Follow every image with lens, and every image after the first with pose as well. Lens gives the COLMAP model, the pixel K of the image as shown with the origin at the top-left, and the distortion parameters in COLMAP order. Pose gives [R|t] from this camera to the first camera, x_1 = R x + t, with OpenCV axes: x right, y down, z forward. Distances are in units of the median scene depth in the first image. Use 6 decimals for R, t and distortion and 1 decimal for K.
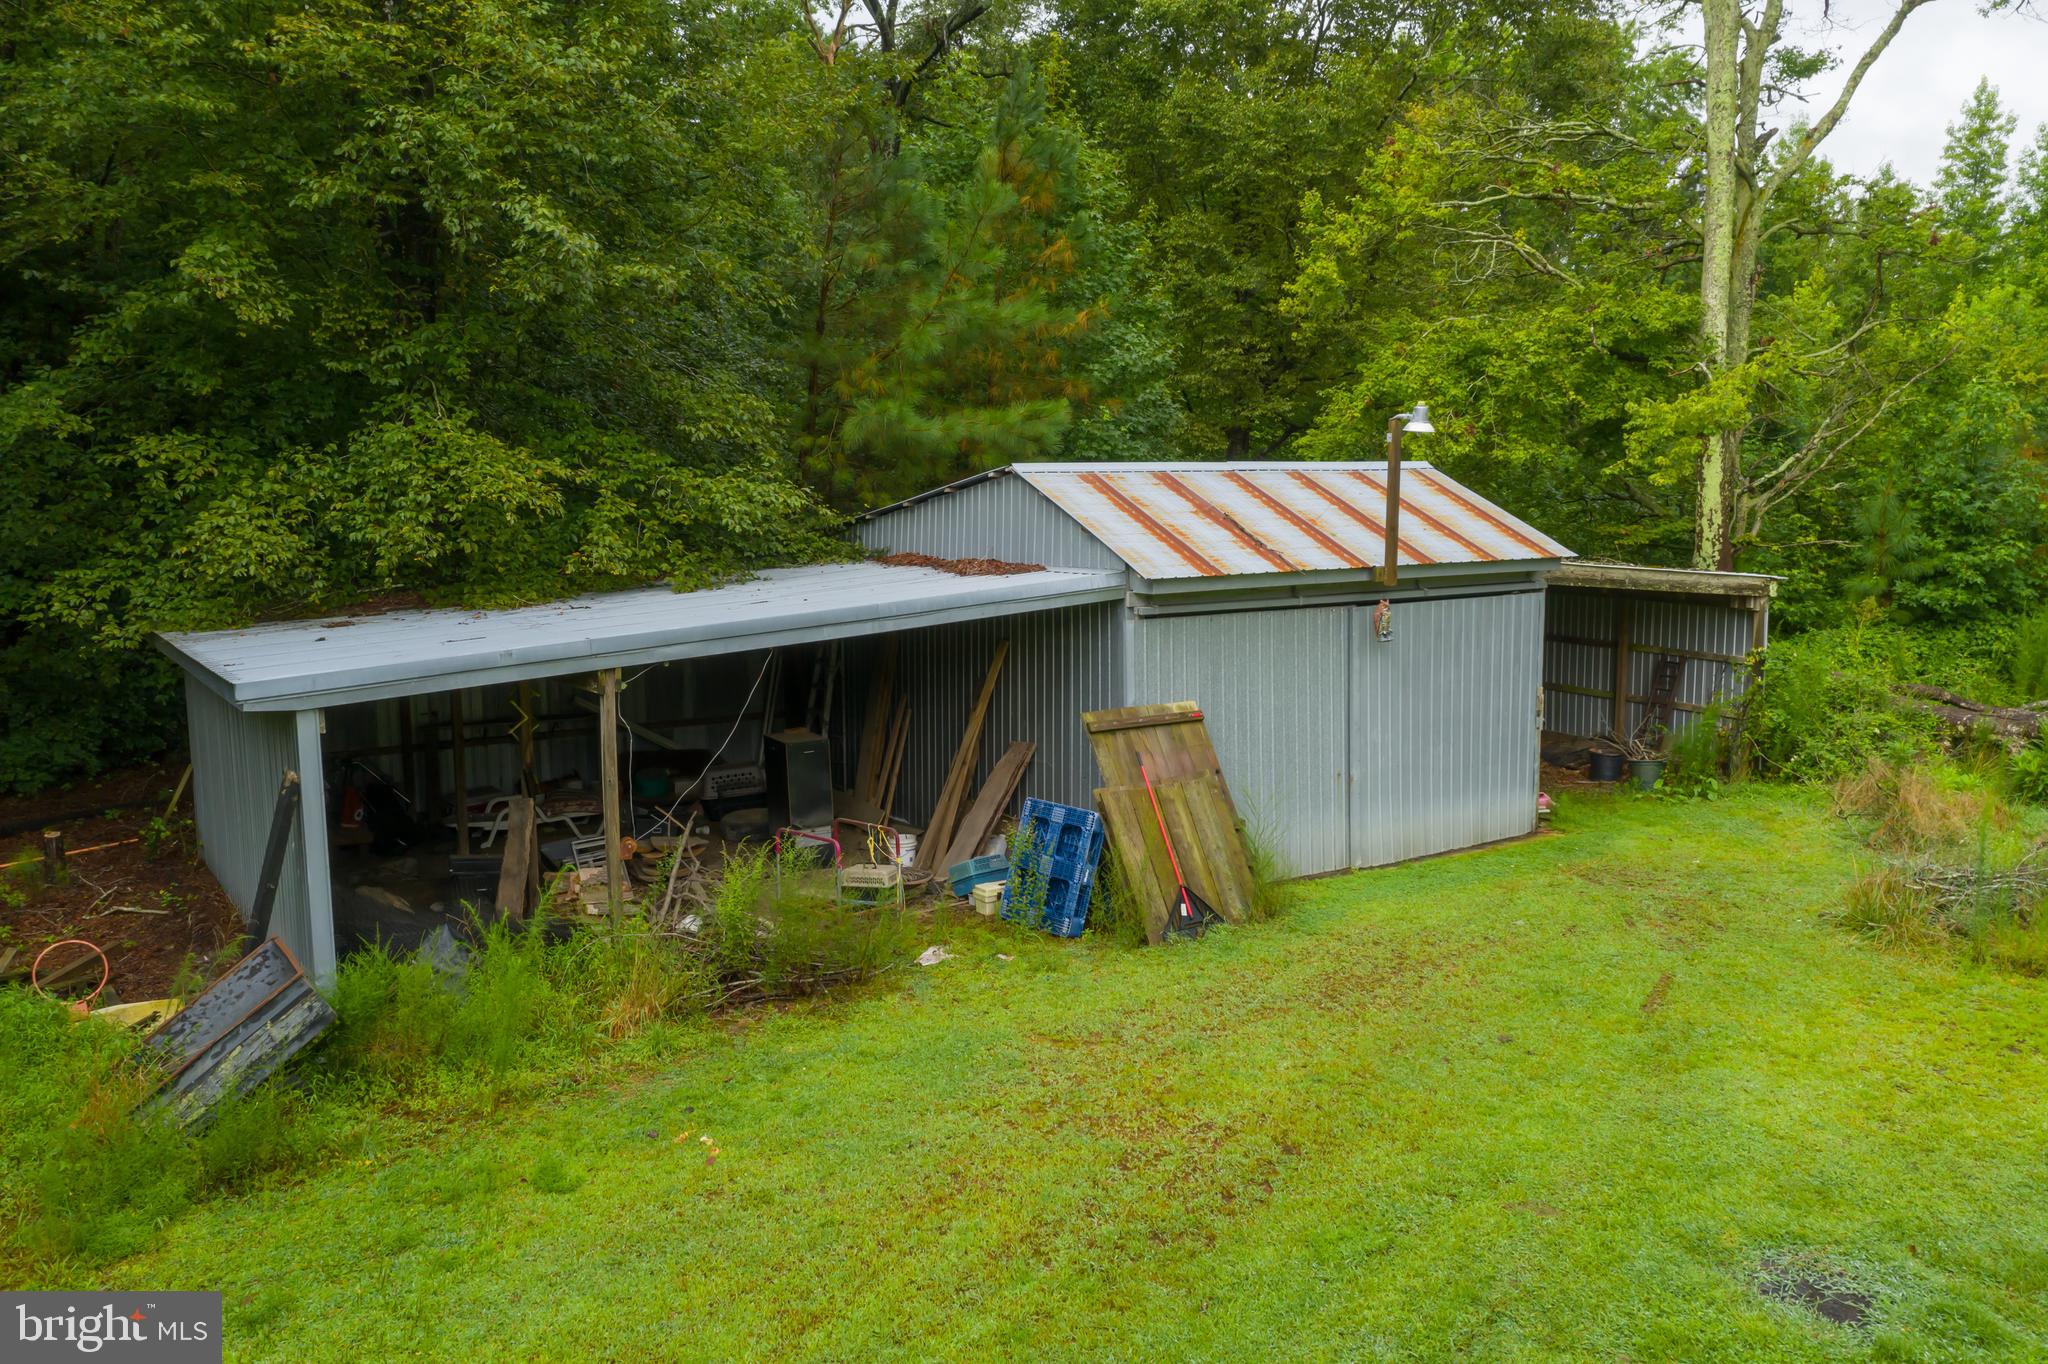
lens RADIAL K [[1625.8, 0, 1020.2], [0, 1625.8, 671.9], [0, 0, 1]] dist [-0.021340, 0.005135]
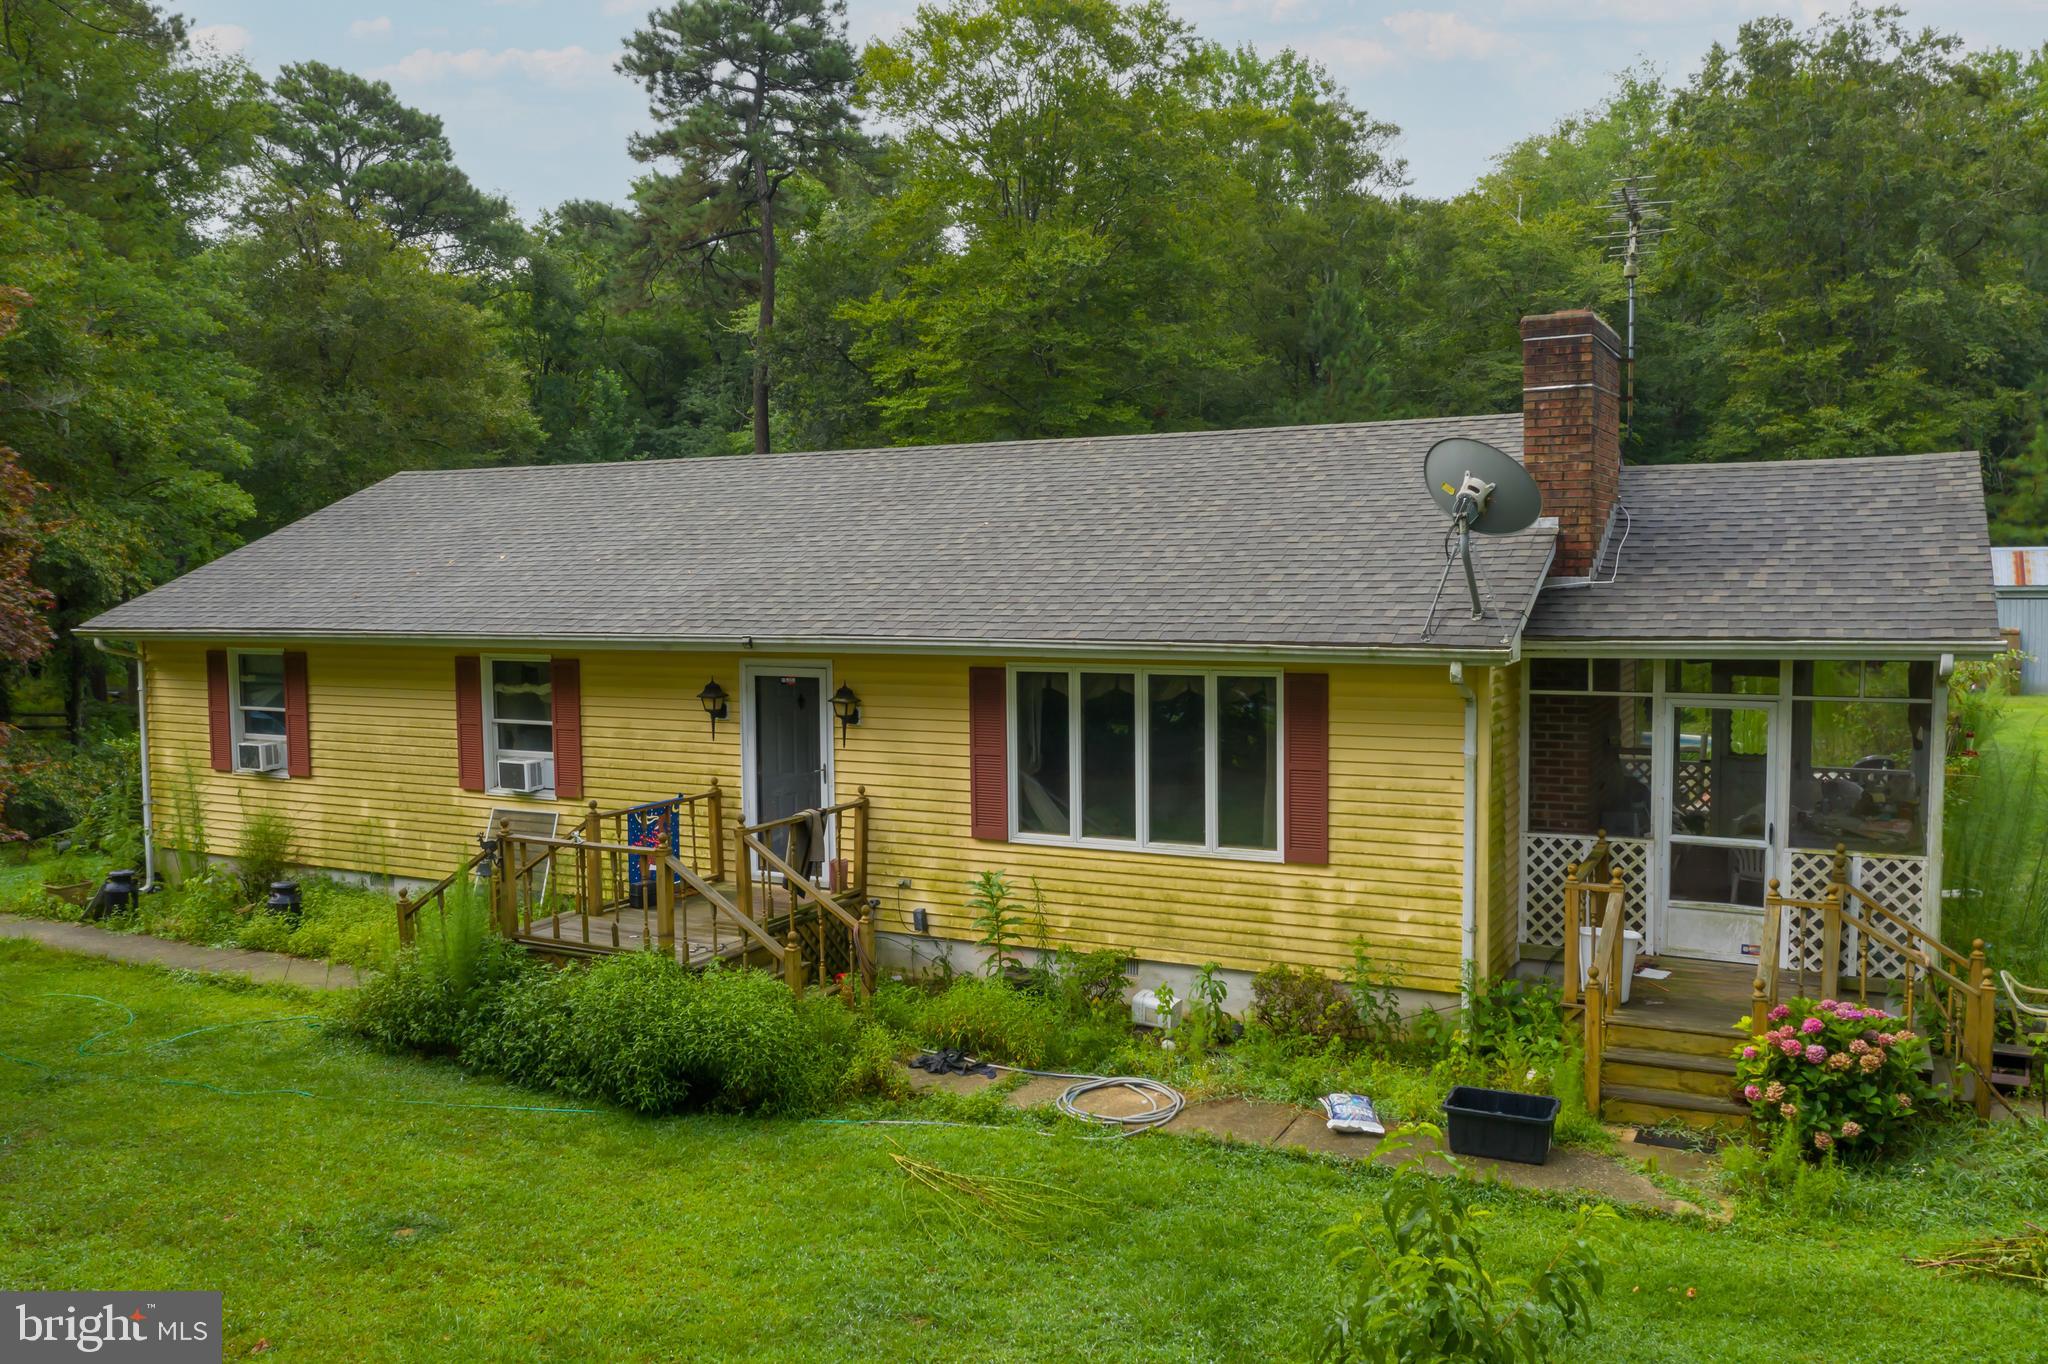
lens RADIAL K [[1625.8, 0, 1020.2], [0, 1625.8, 671.9], [0, 0, 1]] dist [-0.021340, 0.005135]
pose [[0.468778, 0.058064, -0.881405, 1.716993], [-0.099636, 0.994945, 0.012552, 0.224102], [0.877679, 0.081936, 0.472194, -1.831672]]
